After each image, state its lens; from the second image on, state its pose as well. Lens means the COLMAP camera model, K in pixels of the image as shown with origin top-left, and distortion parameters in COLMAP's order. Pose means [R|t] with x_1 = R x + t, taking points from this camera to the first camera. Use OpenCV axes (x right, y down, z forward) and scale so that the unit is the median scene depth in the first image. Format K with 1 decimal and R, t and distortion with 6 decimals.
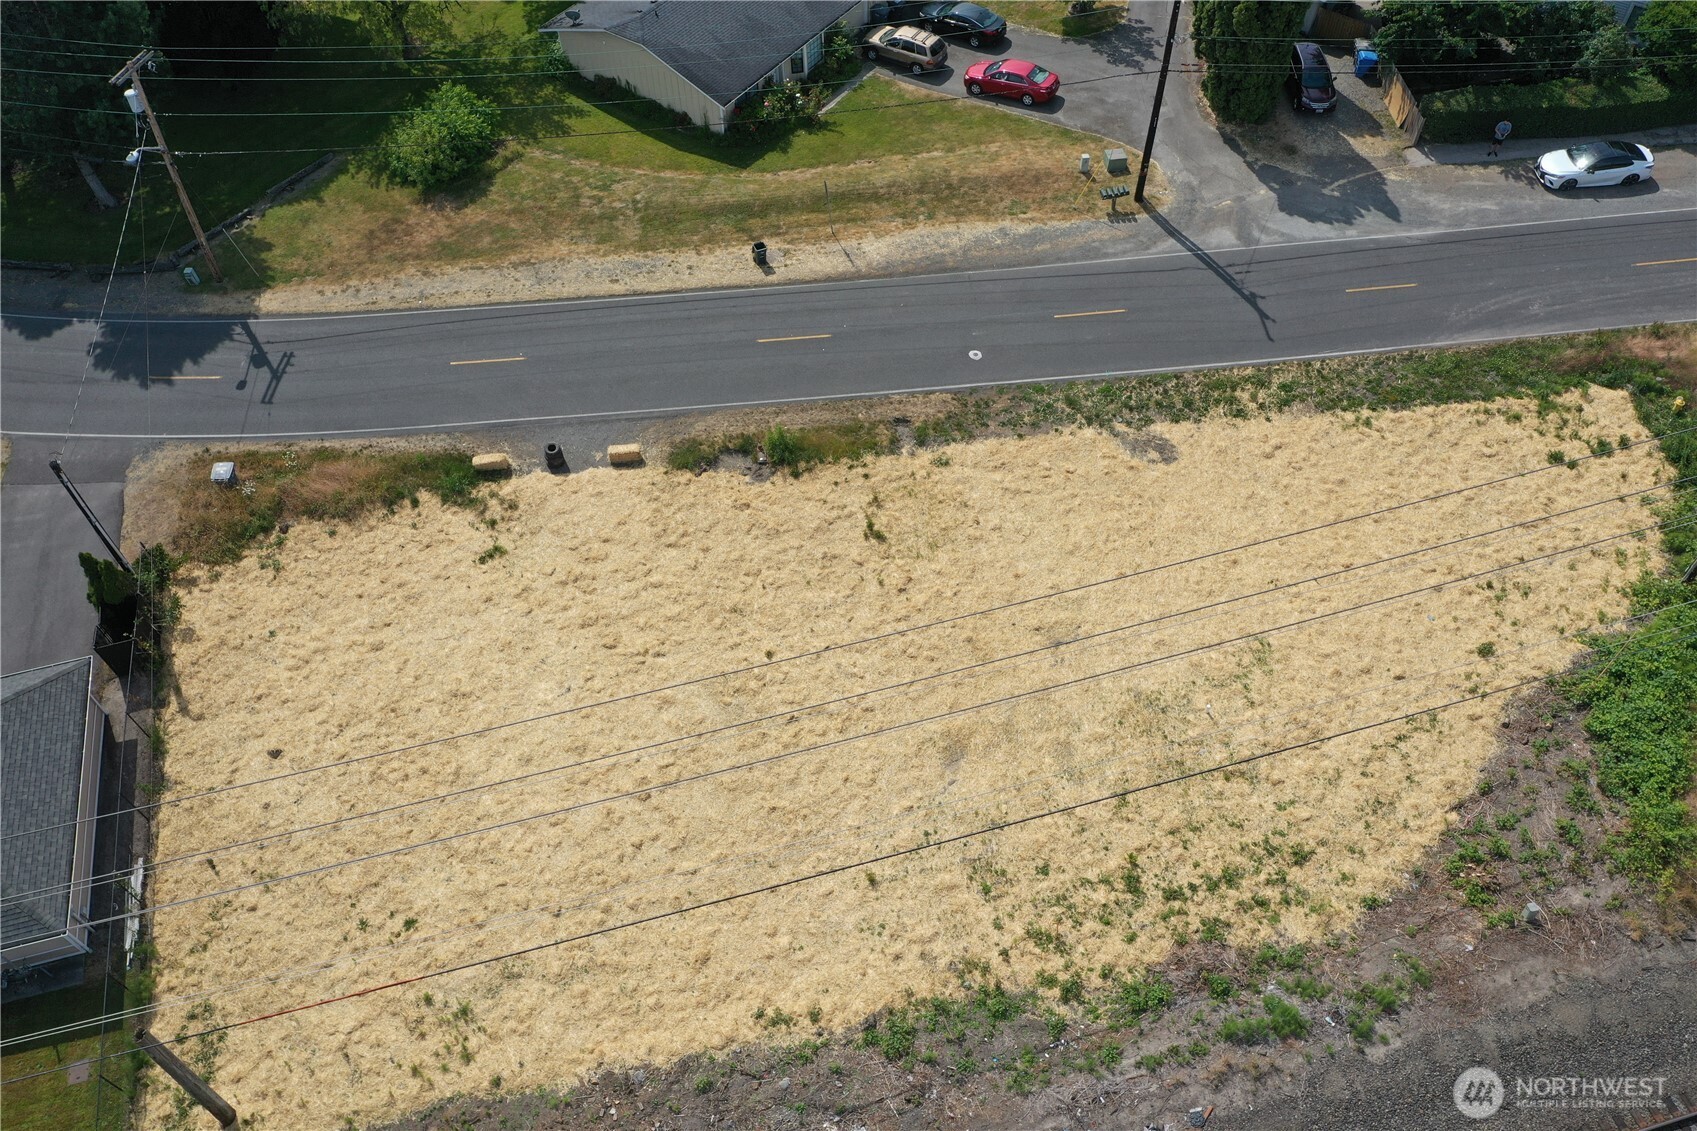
lens RADIAL K [[1356.2, 0, 844.2], [0, 1356.2, 559.9], [0, 0, 1]] dist [0.004564, 0.004383]
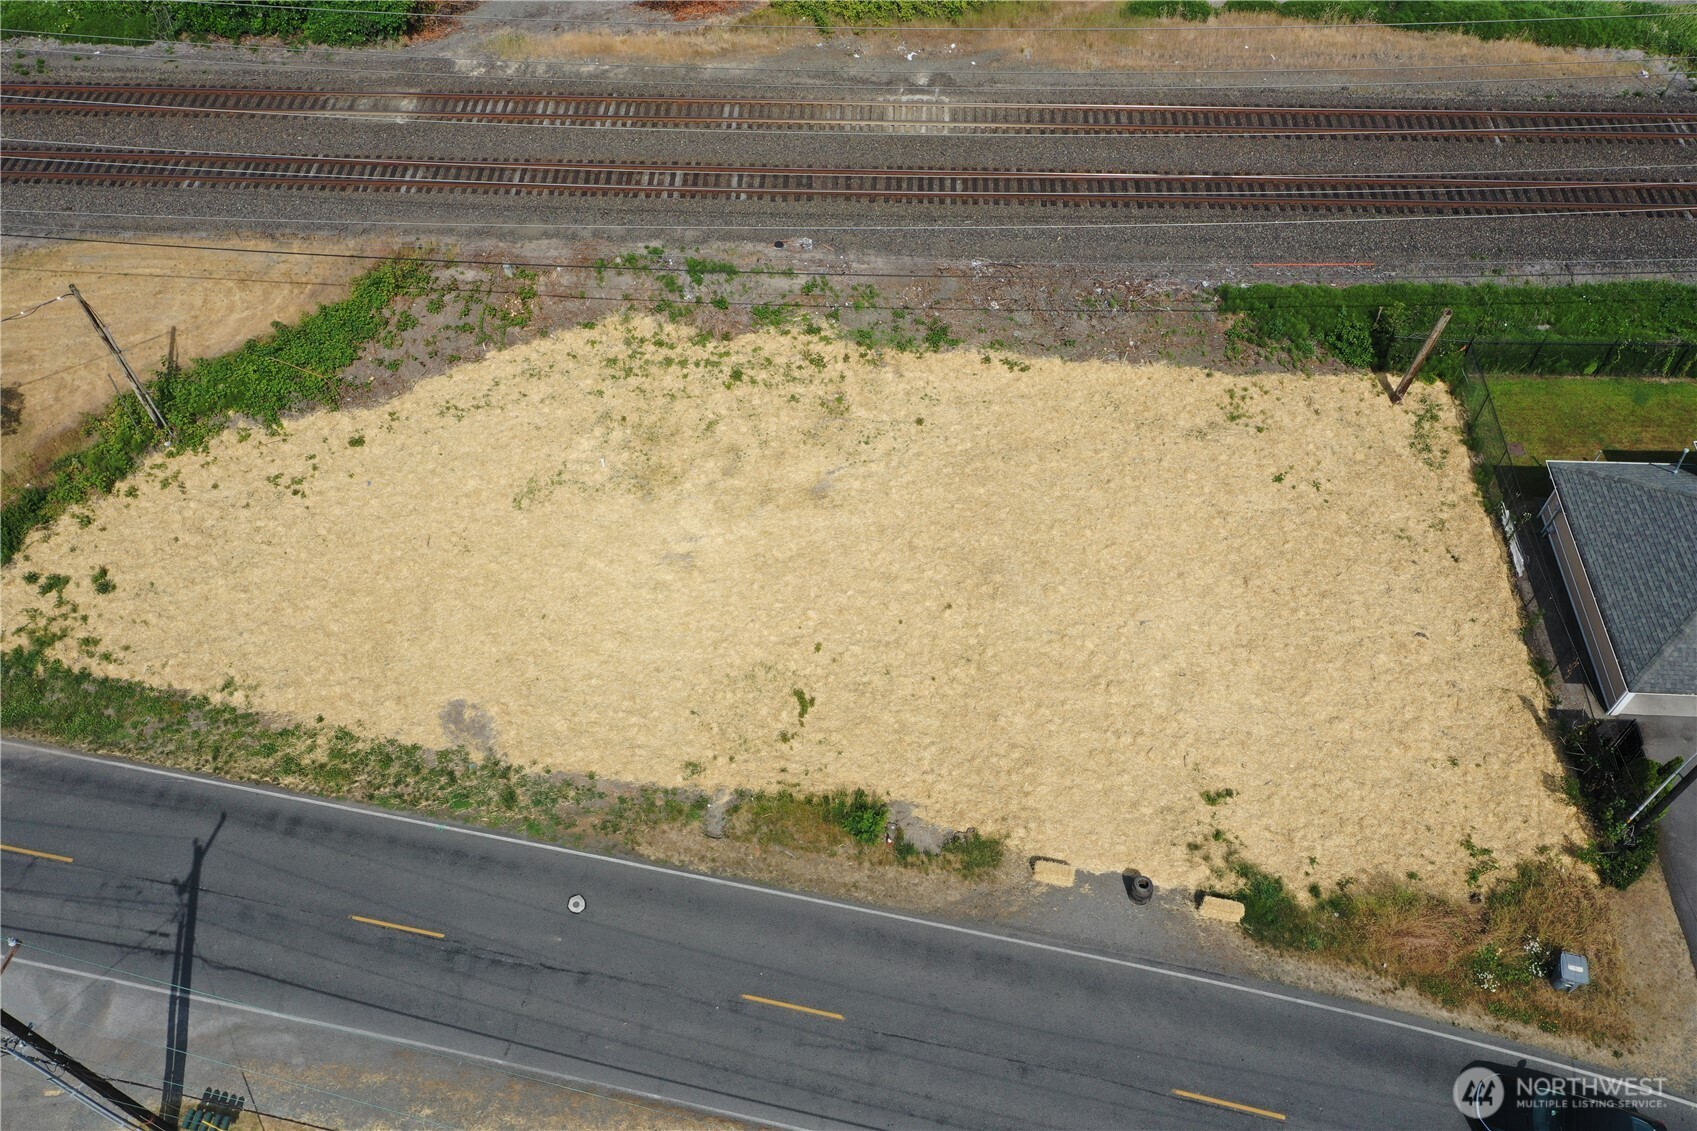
lens RADIAL K [[1352.9, 0, 853.7], [0, 1352.9, 562.5], [0, 0, 1]] dist [0.014644, 0.007539]
pose [[-0.952492, -0.221539, 0.208999, -0.196507], [0.258827, -0.227106, 0.938846, -0.919640], [-0.160526, 0.948337, 0.273656, 0.695288]]
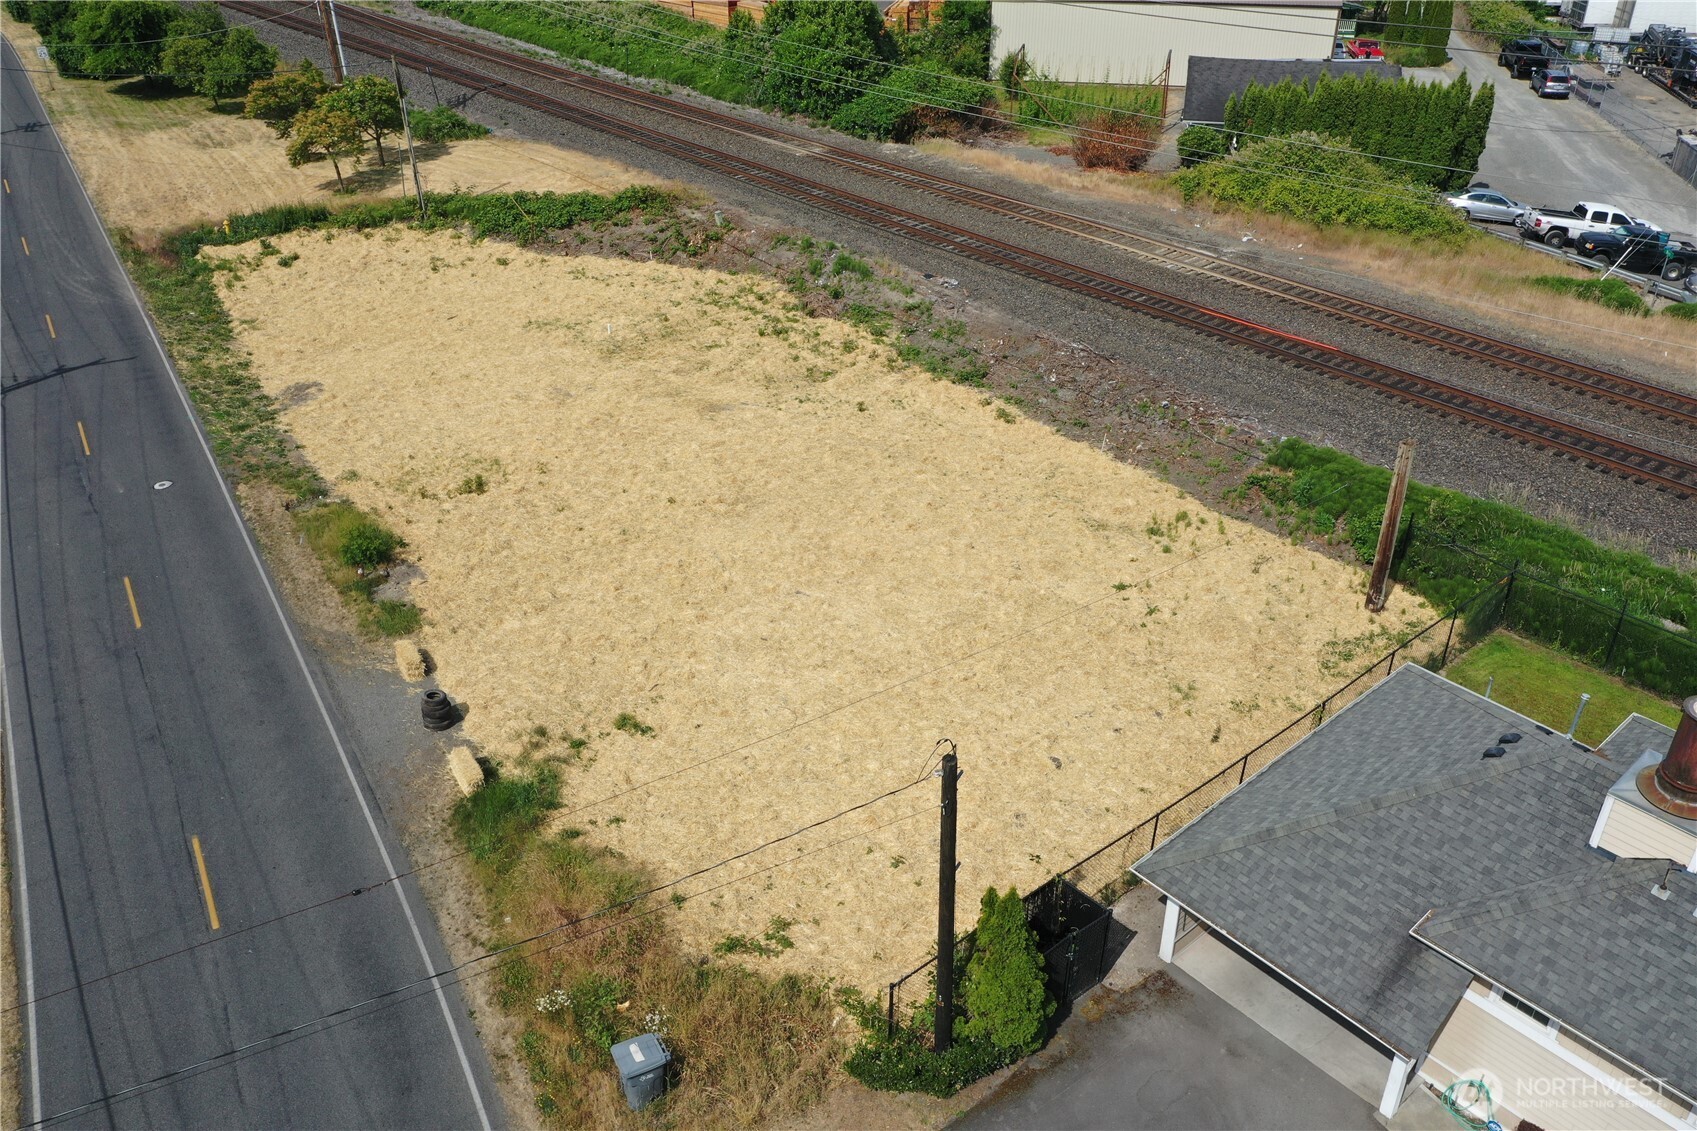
lens RADIAL K [[1356.2, 0, 844.2], [0, 1356.2, 559.9], [0, 0, 1]] dist [0.004564, 0.004383]
pose [[-0.432081, -0.440300, 0.787047, -0.844296], [0.724909, 0.349593, 0.593541, -0.374983], [-0.536482, 0.826995, 0.168125, 0.817840]]
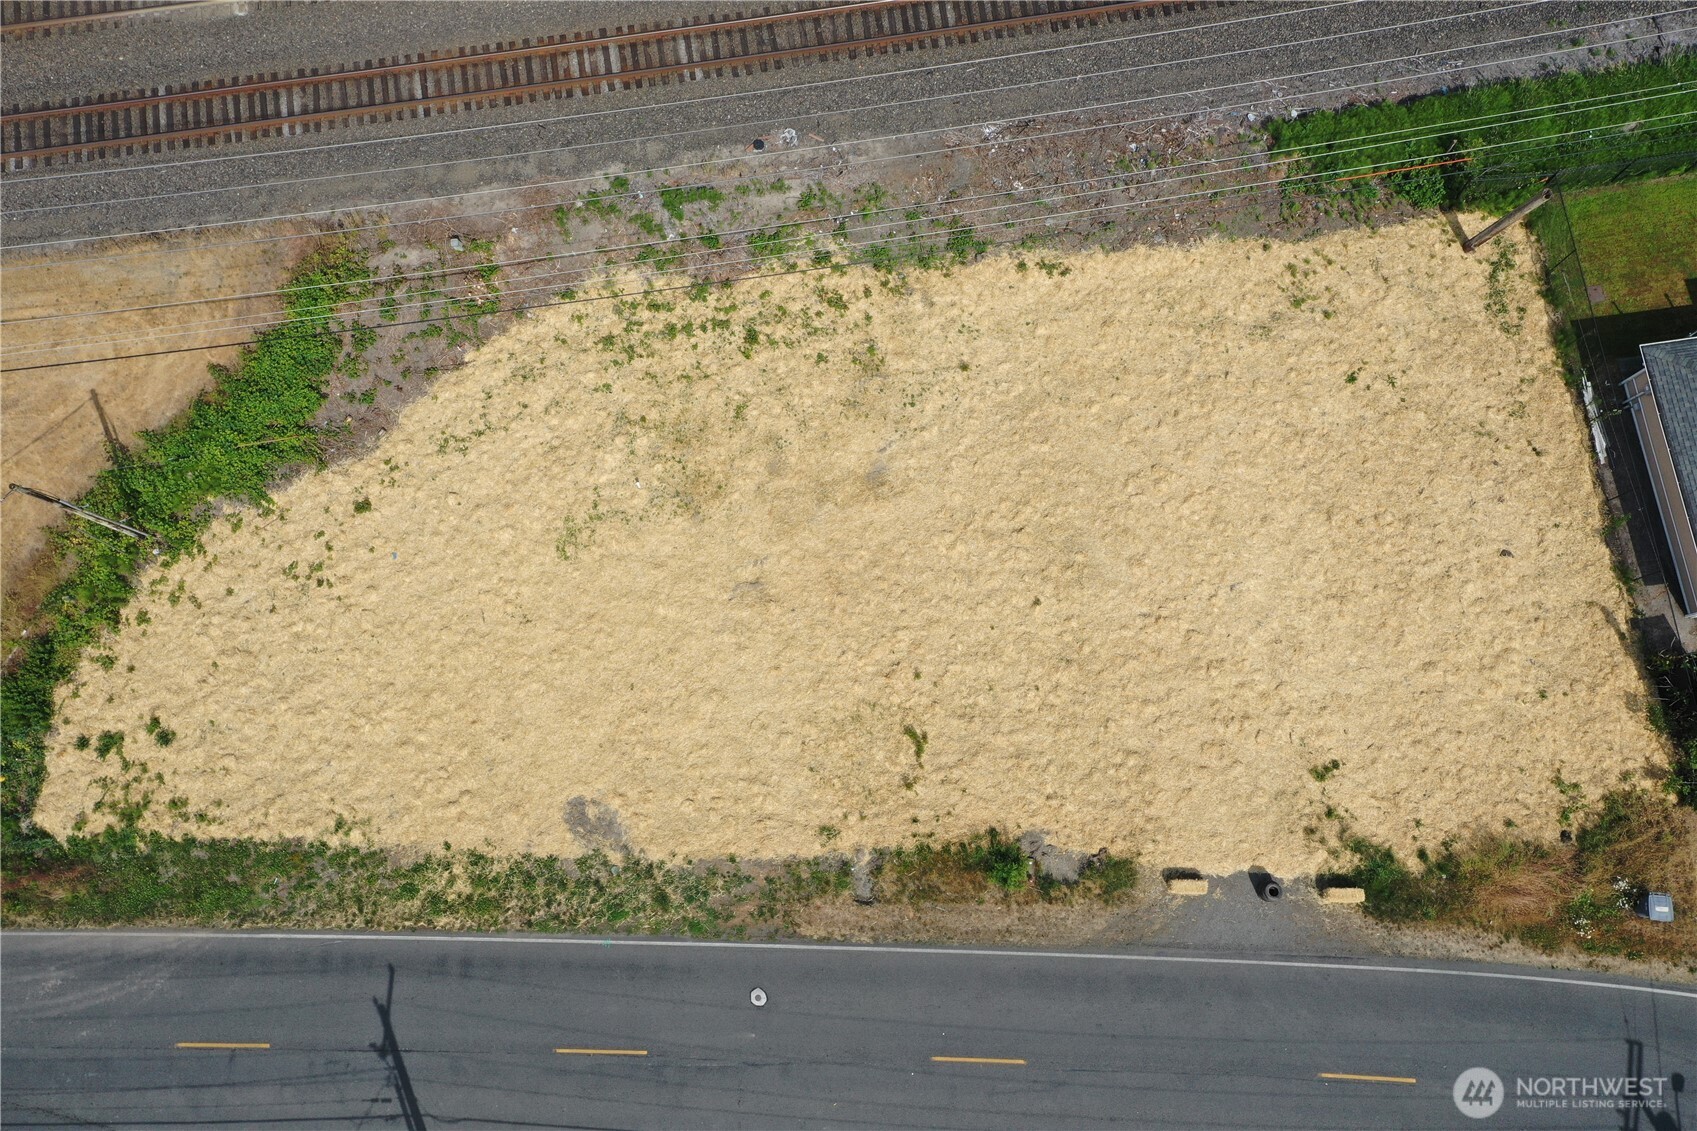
lens RADIAL K [[1339.2, 0, 848.5], [0, 1339.2, 565.5], [0, 0, 1]] dist [0.023737, 0.010660]
pose [[-0.992027, -0.112106, 0.057570, 0.030625], [0.116511, -0.641736, 0.758024, -0.696830], [-0.048034, 0.758688, 0.649681, 0.328575]]
